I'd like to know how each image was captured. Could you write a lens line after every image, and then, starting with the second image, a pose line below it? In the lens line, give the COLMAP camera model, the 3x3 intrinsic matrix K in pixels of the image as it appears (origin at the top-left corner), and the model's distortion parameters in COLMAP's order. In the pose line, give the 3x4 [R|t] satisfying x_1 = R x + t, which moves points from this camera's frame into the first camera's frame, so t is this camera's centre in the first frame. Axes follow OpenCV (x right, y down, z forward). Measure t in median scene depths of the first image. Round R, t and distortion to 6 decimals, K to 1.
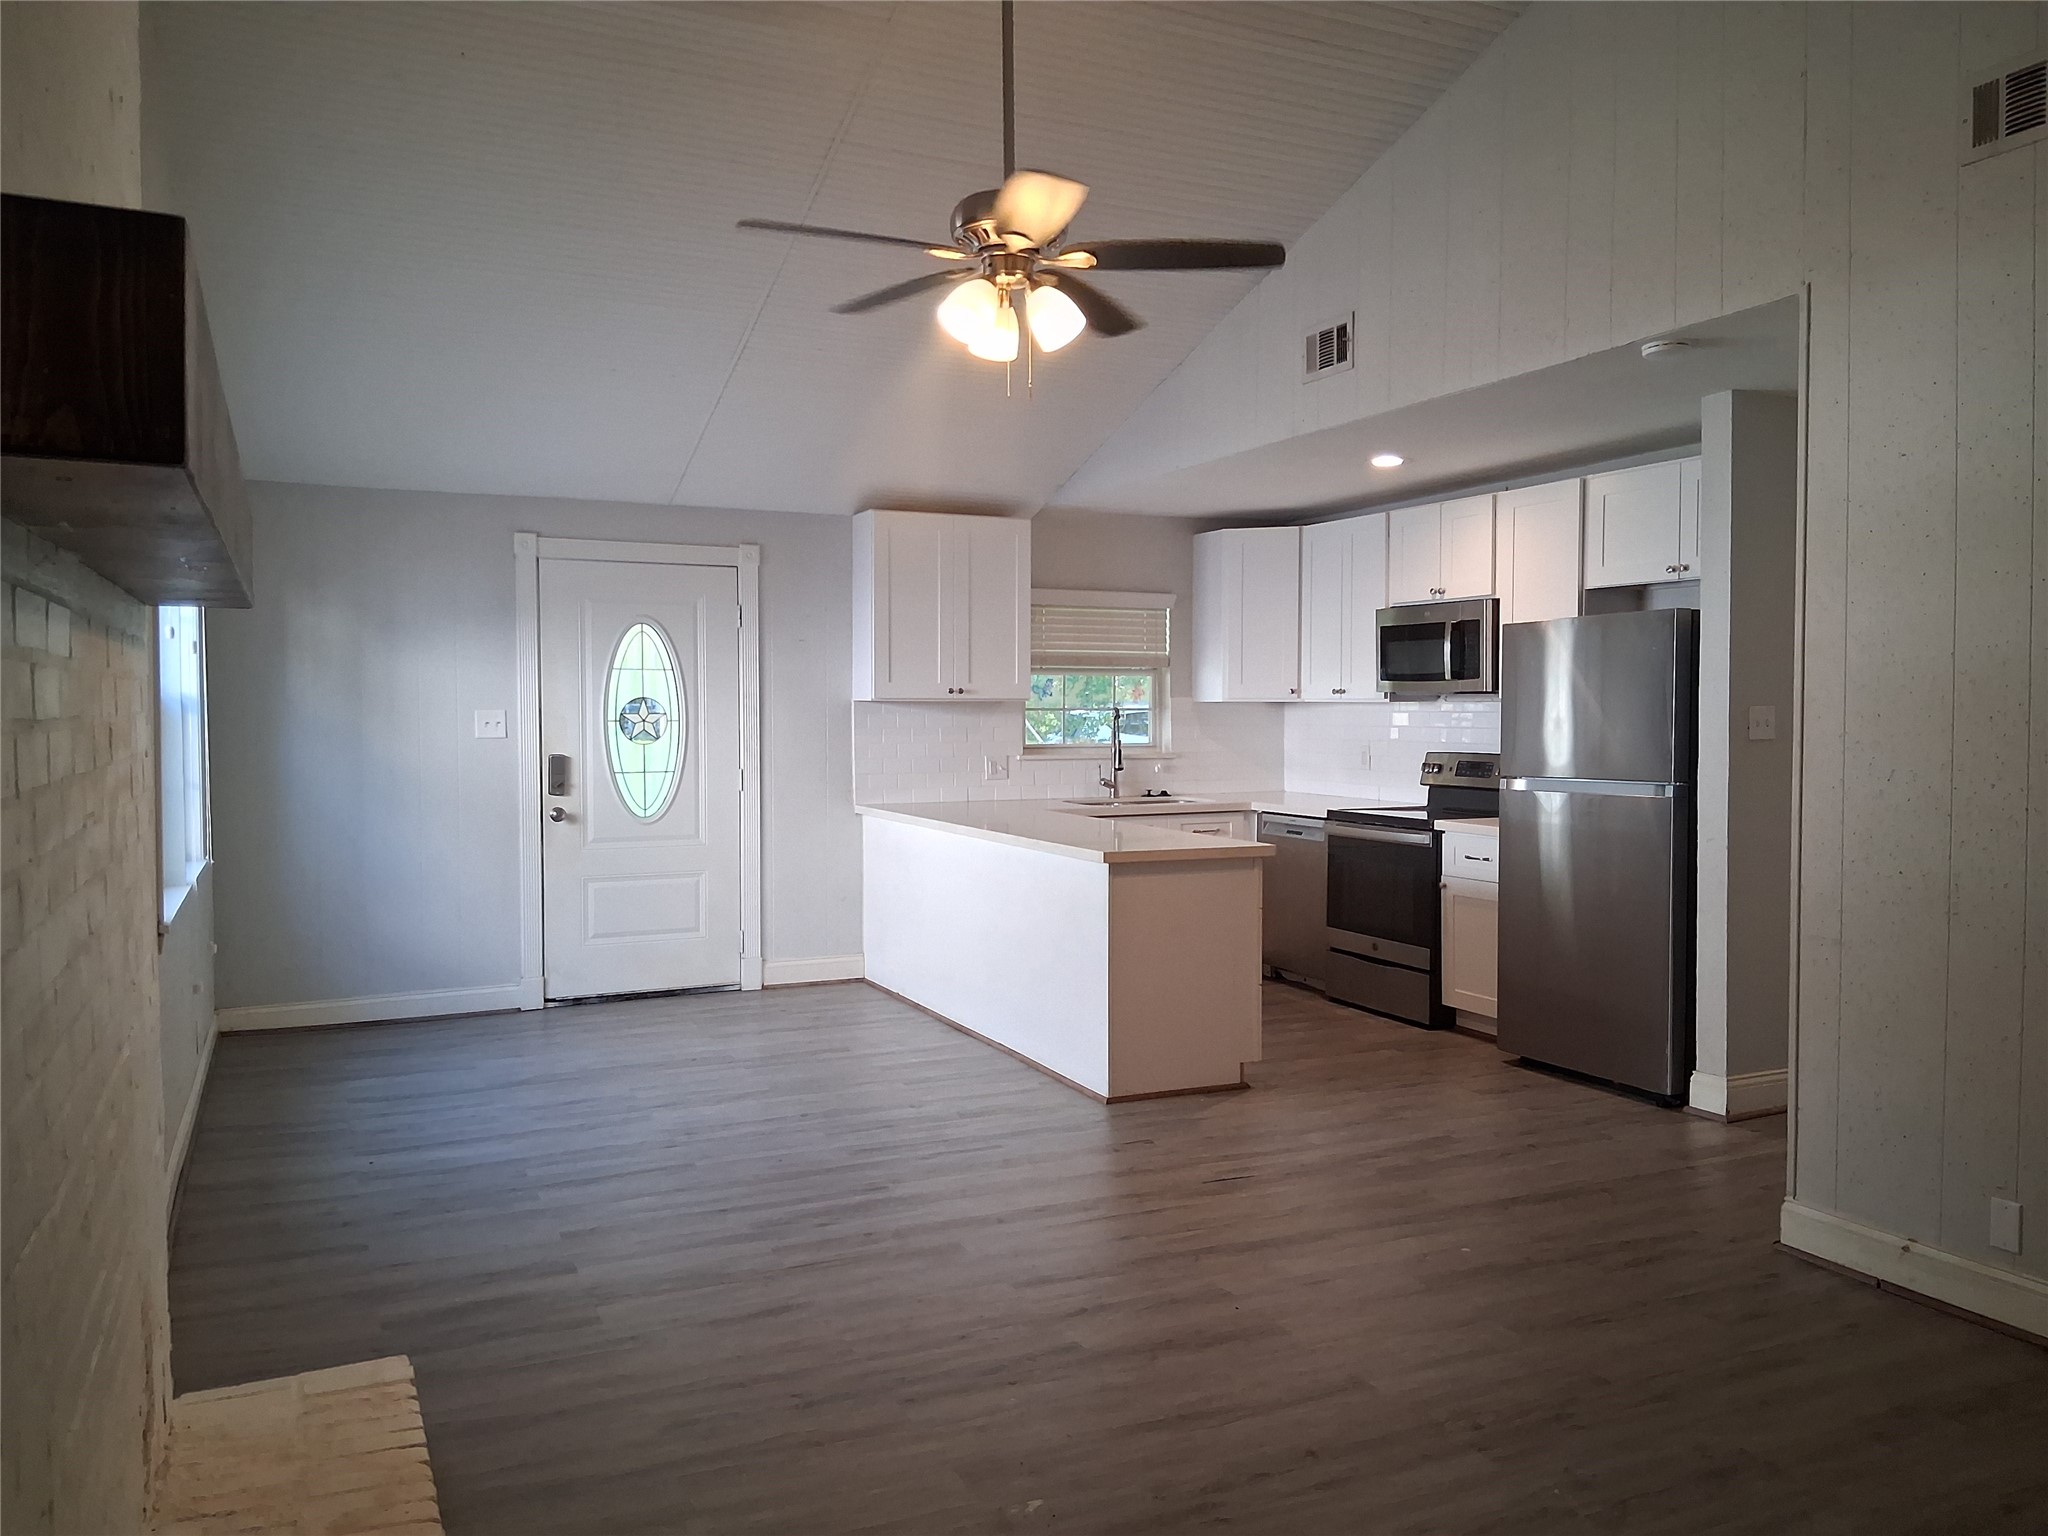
lens RADIAL K [[1551.0, 0, 1027.9], [0, 1551.0, 773.8], [0, 0, 1]] dist [0.111141, -0.004985]
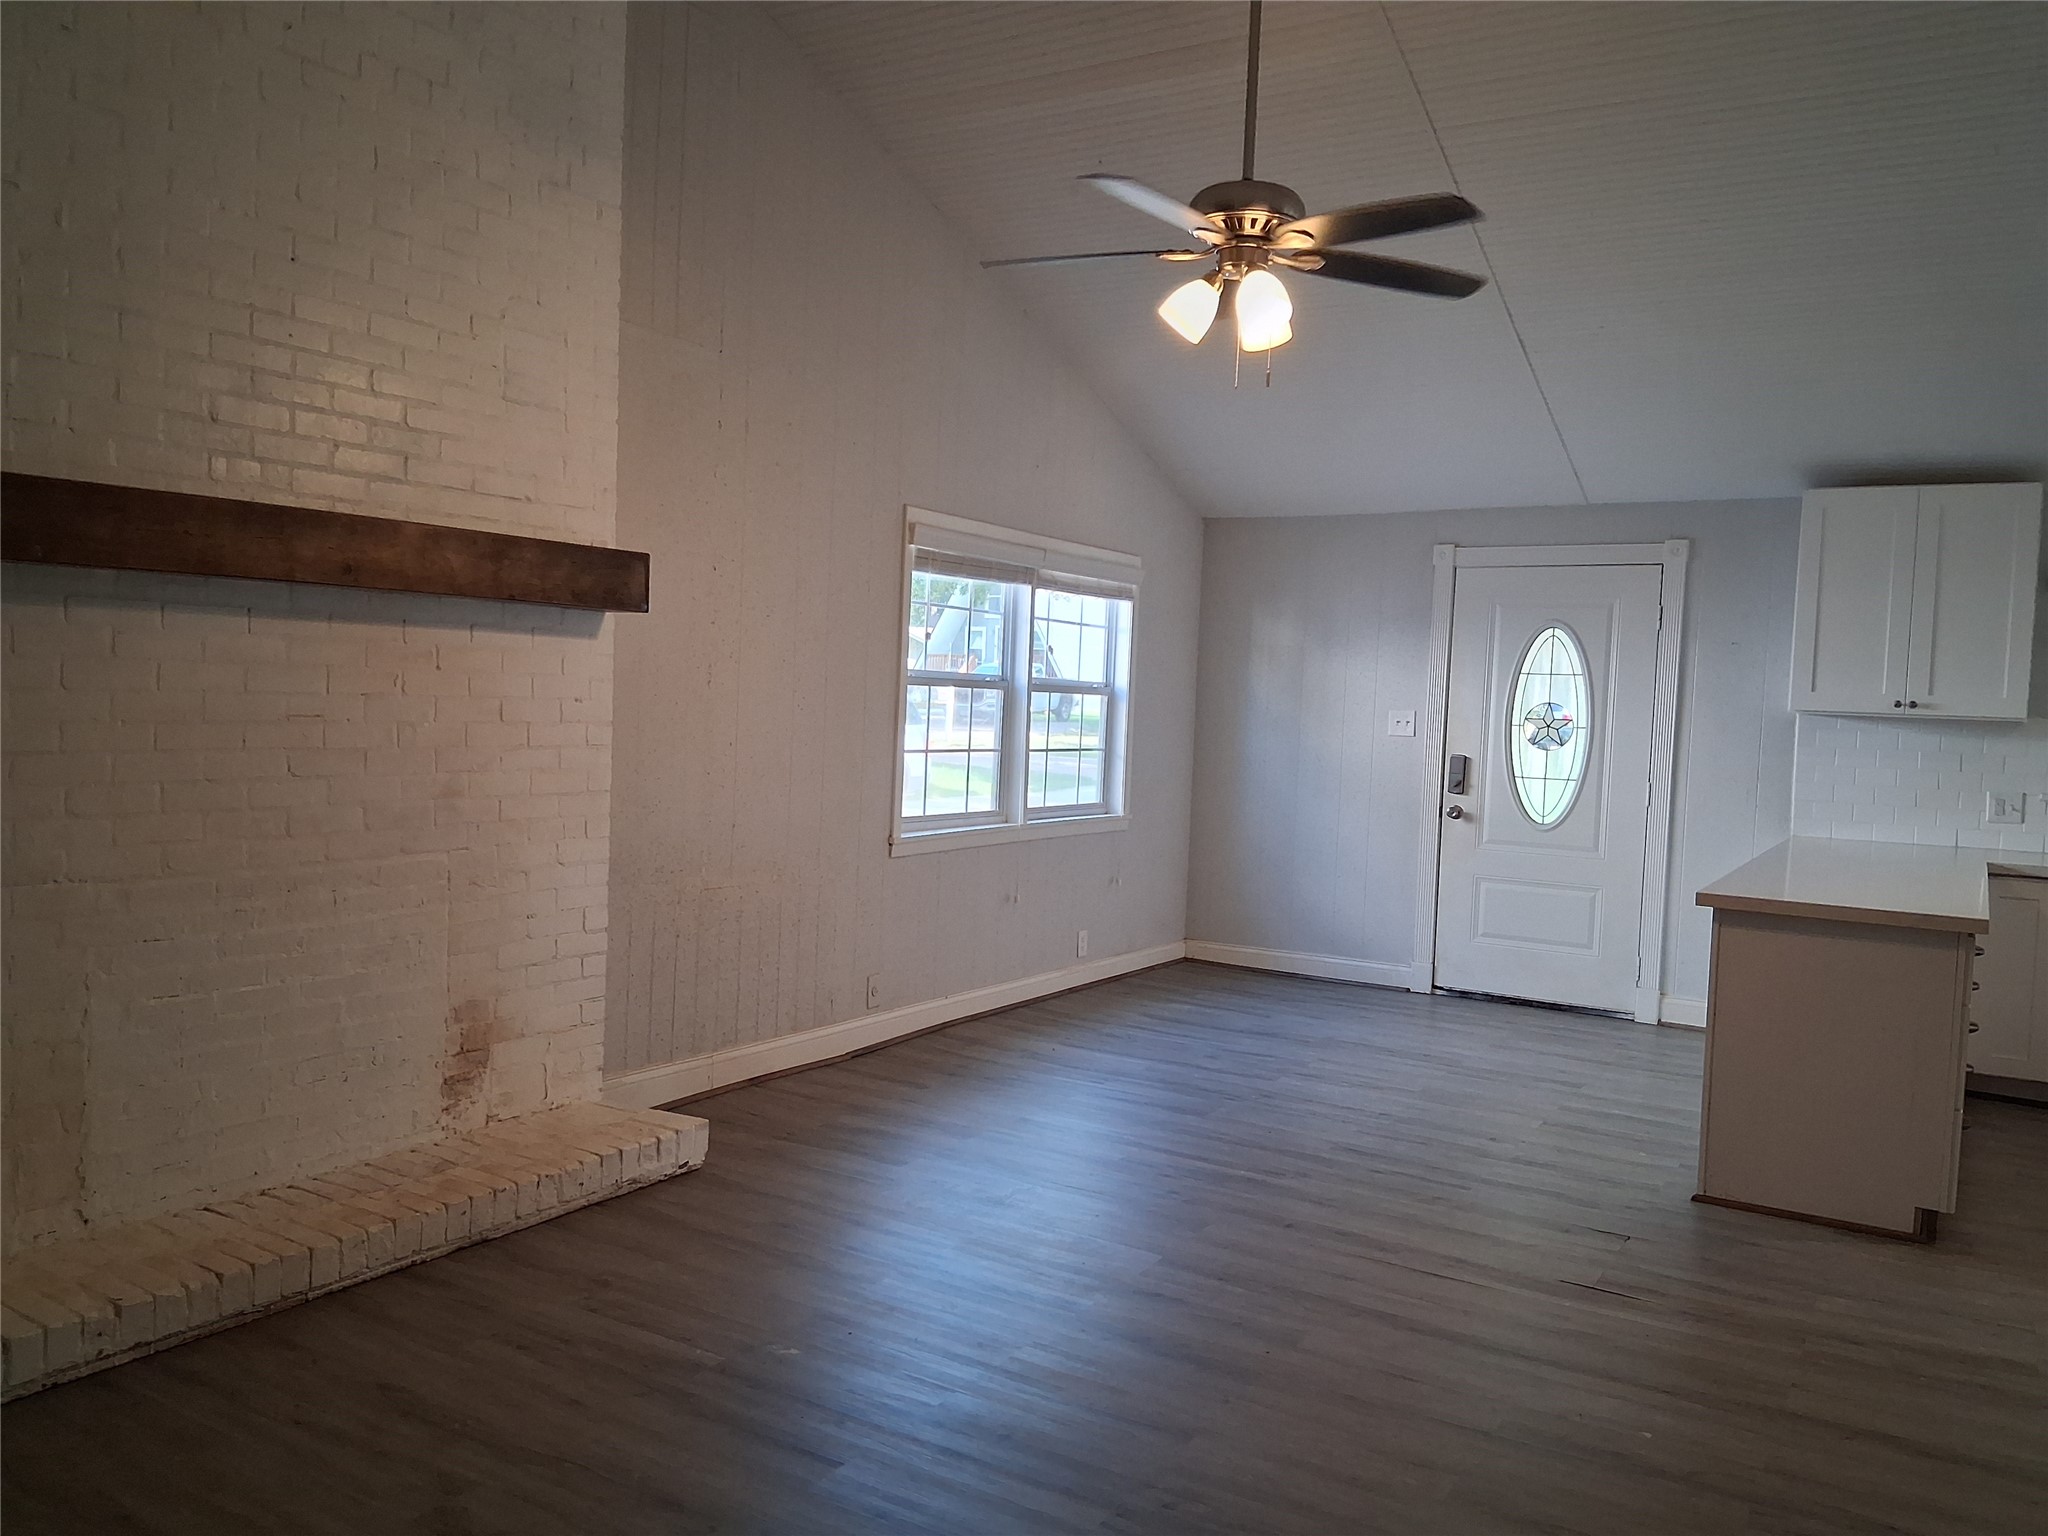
lens RADIAL K [[1551.0, 0, 1027.9], [0, 1551.0, 773.8], [0, 0, 1]] dist [0.111141, -0.004985]
pose [[0.572354, 0.066049, -0.817342, 0.385119], [-0.076049, 0.996731, 0.027290, -0.006213], [0.816472, 0.046539, 0.575506, 0.164846]]
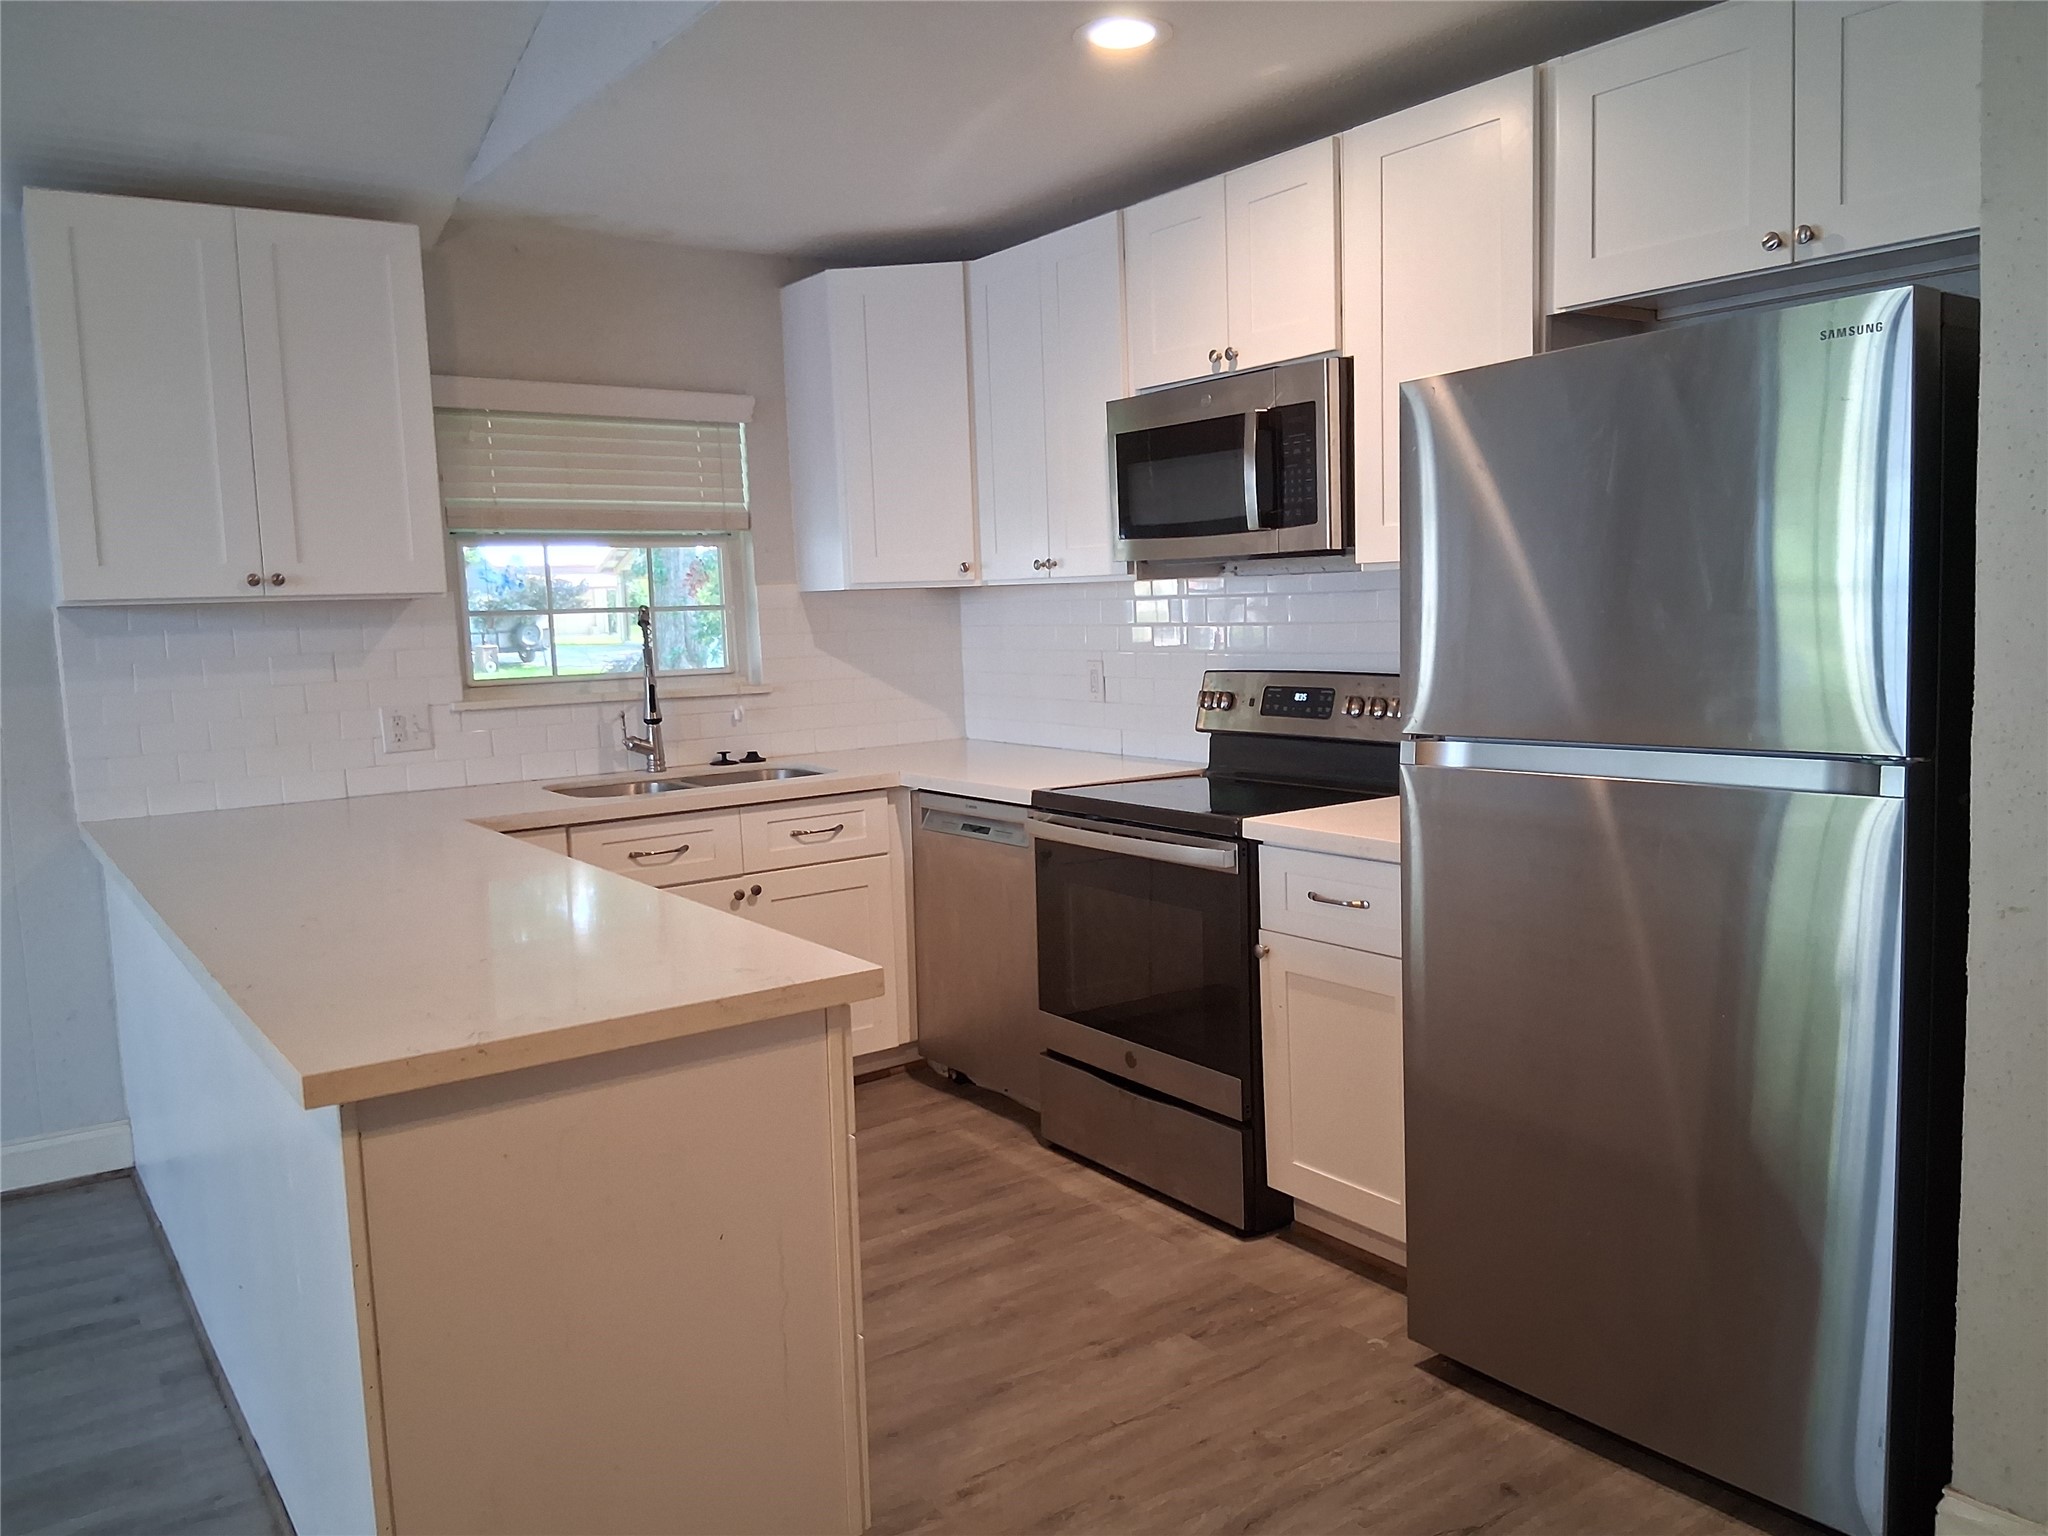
lens RADIAL K [[1551.0, 0, 1027.9], [0, 1551.0, 773.8], [0, 0, 1]] dist [0.111141, -0.004985]
pose [[0.983999, -0.052765, 0.170180, 0.102626], [0.041229, 0.996650, 0.070630, -0.019395], [-0.173337, -0.062483, 0.982879, 0.487951]]
